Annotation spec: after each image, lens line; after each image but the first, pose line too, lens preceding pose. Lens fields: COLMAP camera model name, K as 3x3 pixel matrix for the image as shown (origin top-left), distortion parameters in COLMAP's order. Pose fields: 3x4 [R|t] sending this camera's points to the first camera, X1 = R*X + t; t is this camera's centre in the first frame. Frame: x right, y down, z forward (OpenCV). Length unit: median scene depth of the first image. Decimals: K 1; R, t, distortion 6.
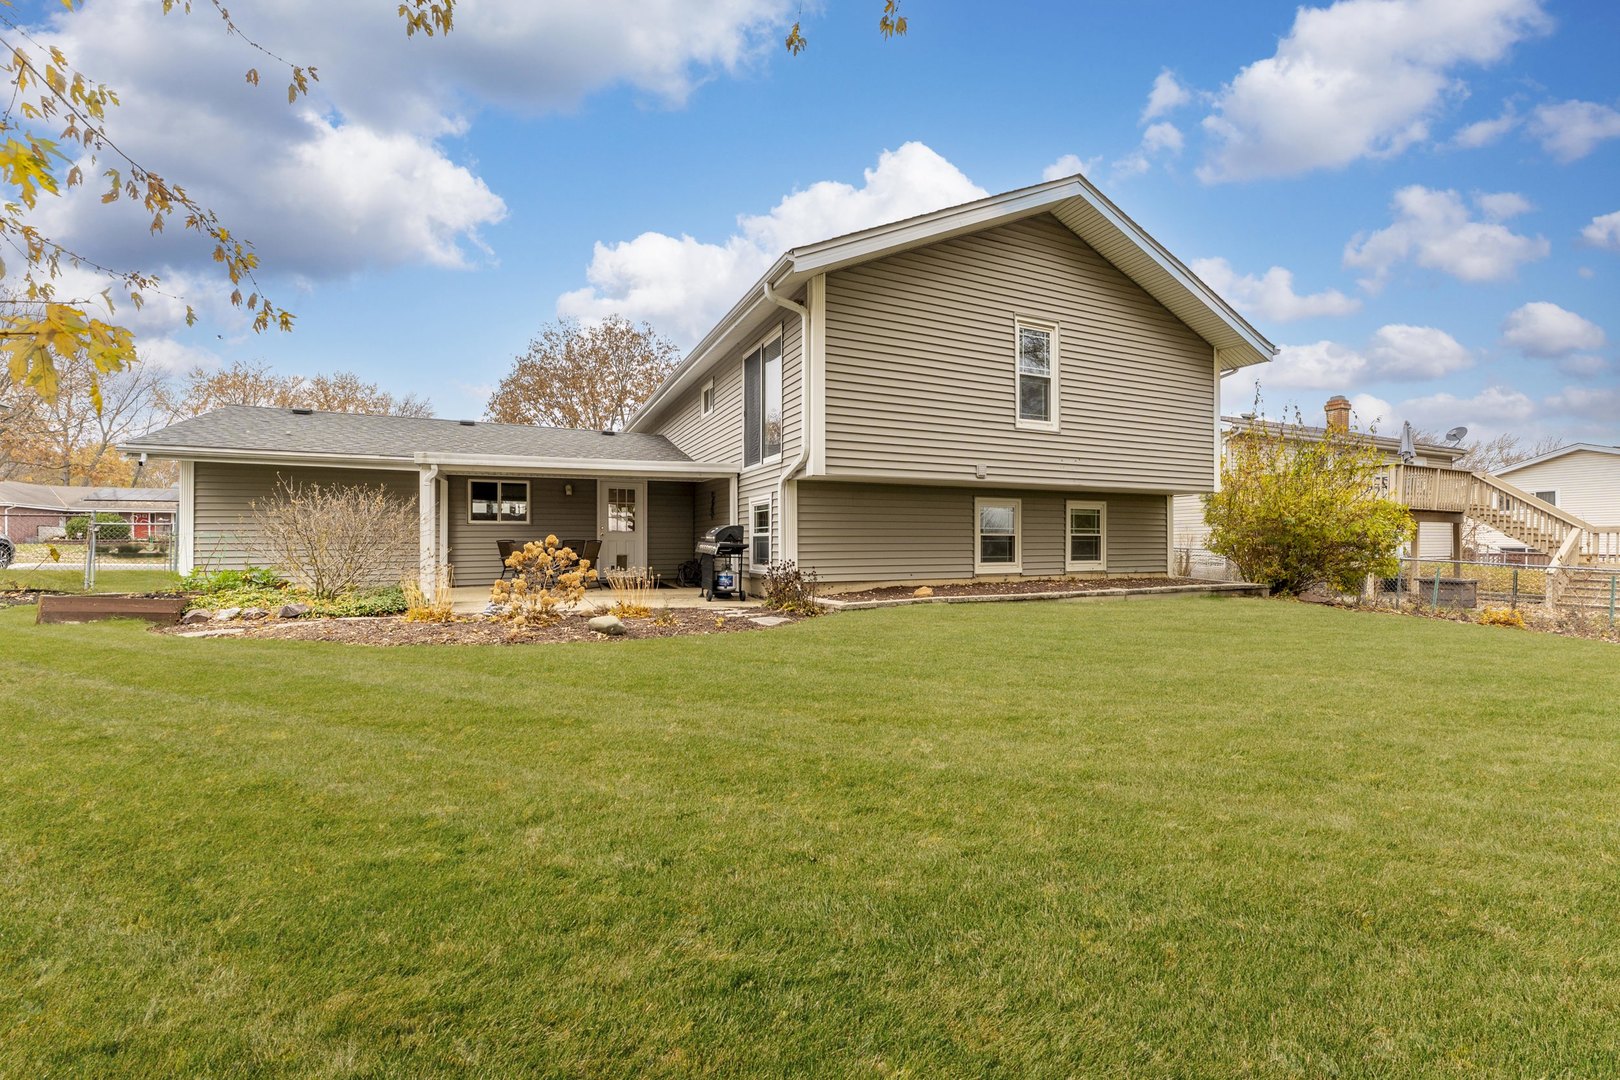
lens RADIAL K [[657.0, 0, 809.0], [0, 657.0, 542.8], [0, 0, 1]] dist [-0.001741, -0.000074]
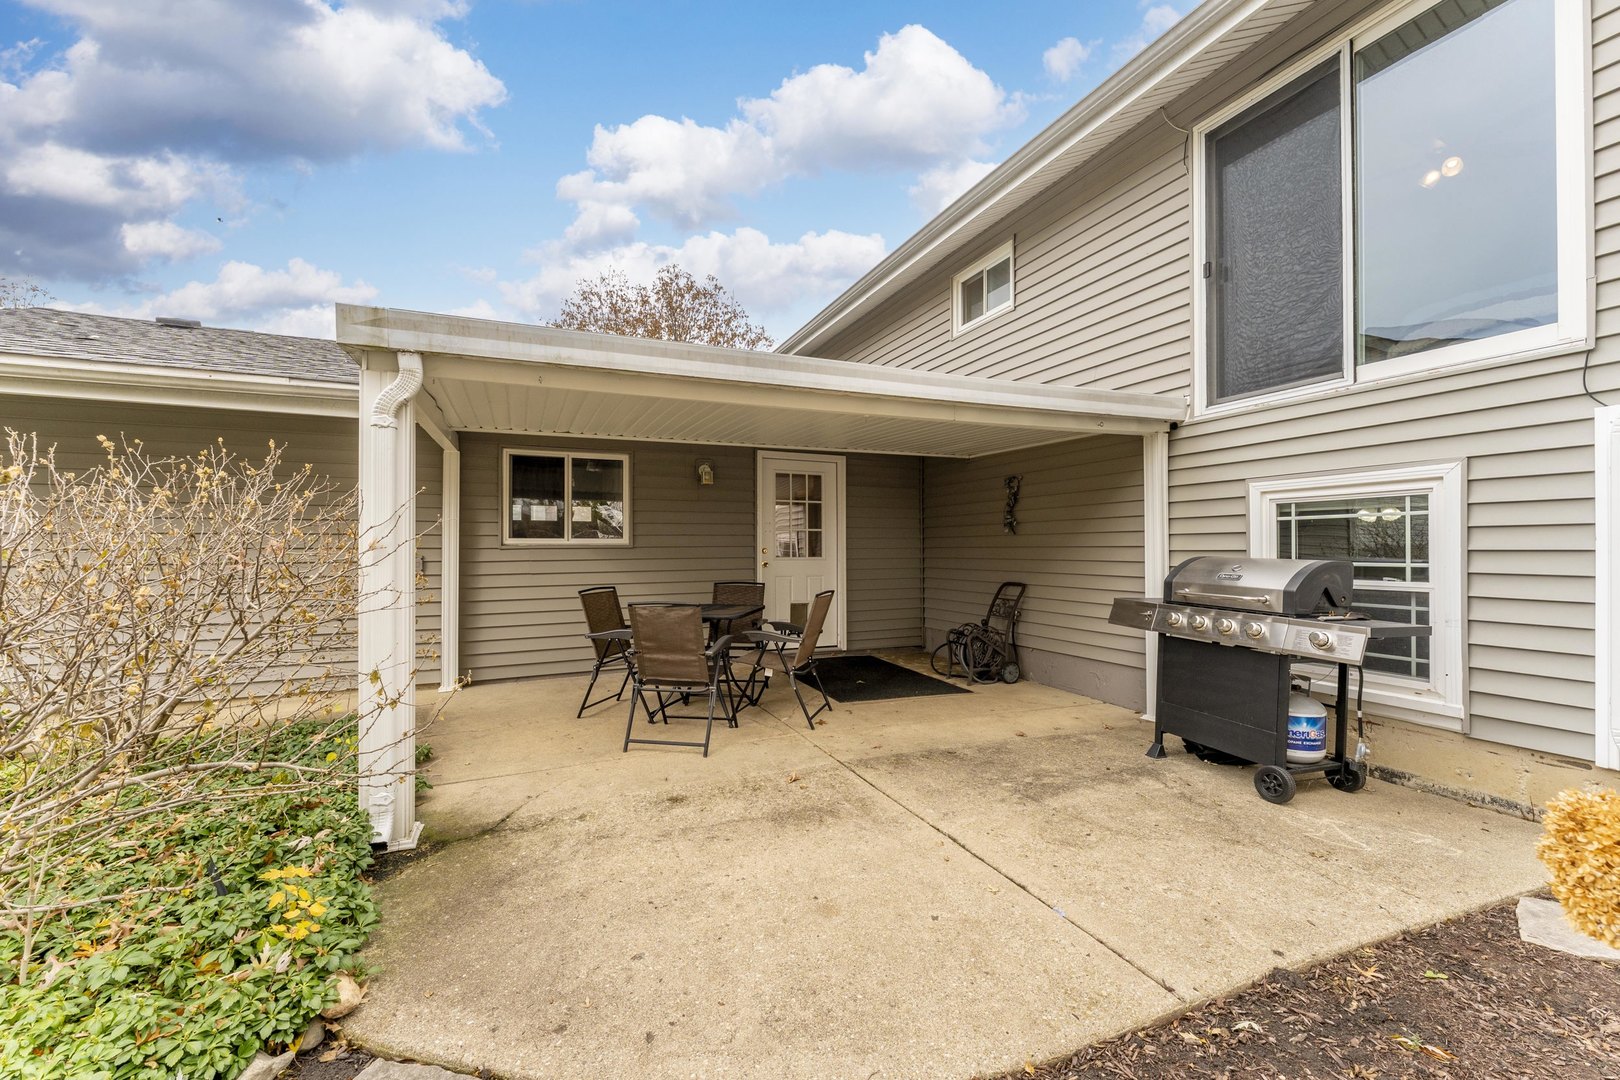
lens RADIAL K [[657.0, 0, 813.7], [0, 657.0, 539.2], [0, 0, 1]] dist [-0.001741, -0.000074]
pose [[0.999945, -0.002614, -0.010146, -0.294439], [0.002498, 0.999931, -0.011473, -0.027205], [0.010175, 0.011447, 0.999883, 0.537439]]
